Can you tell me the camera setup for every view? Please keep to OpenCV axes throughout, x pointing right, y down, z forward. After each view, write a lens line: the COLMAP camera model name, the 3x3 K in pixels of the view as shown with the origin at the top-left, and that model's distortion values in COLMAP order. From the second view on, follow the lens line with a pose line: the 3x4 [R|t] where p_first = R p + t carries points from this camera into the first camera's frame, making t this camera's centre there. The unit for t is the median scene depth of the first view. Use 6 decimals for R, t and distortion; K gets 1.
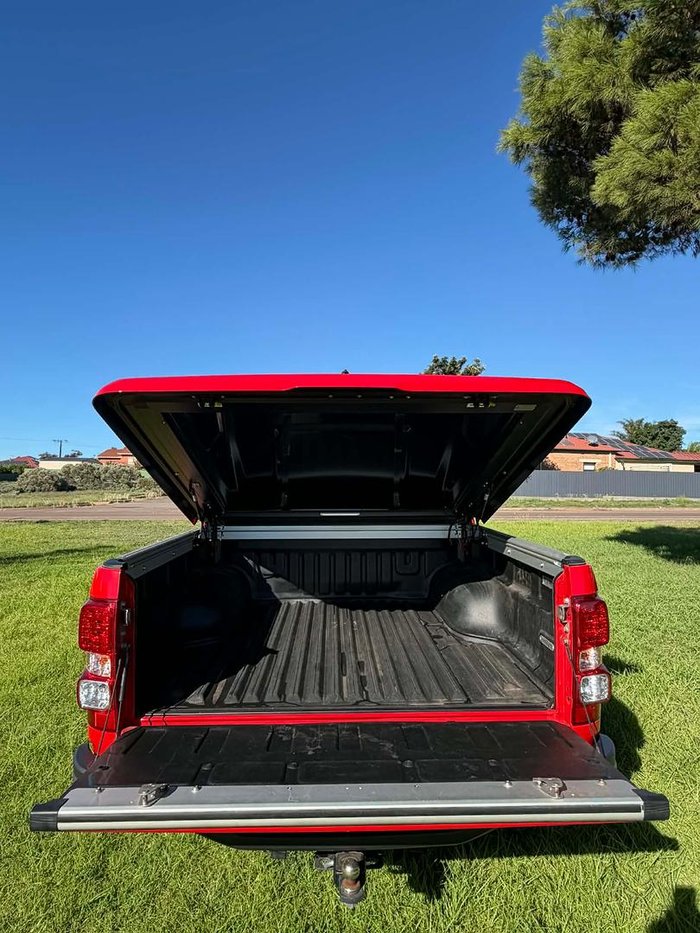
lens RADIAL K [[588.4, 0, 367.5], [0, 588.4, 466.6], [0, 0, 1]] dist [-0.001554, 0.020306]
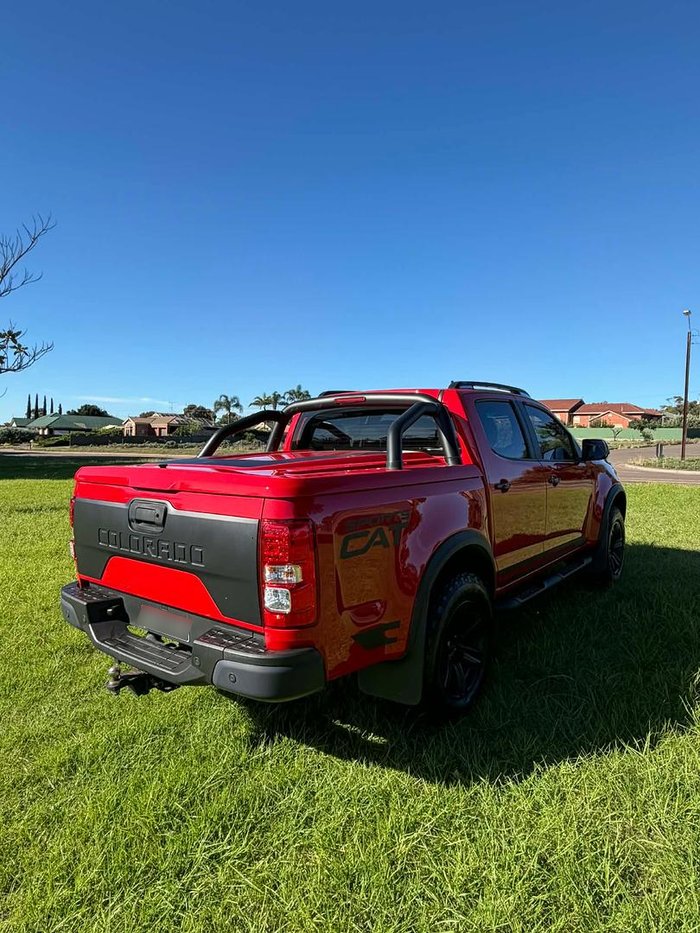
lens RADIAL K [[665.5, 0, 350.0], [0, 665.5, 466.5], [0, 0, 1]] dist [-0.038172, -0.001164]
pose [[0.712745, 0.027874, -0.700869, 0.424215], [0.016377, 0.998276, 0.056356, 0.014955], [0.701232, -0.051646, 0.711060, 0.058258]]
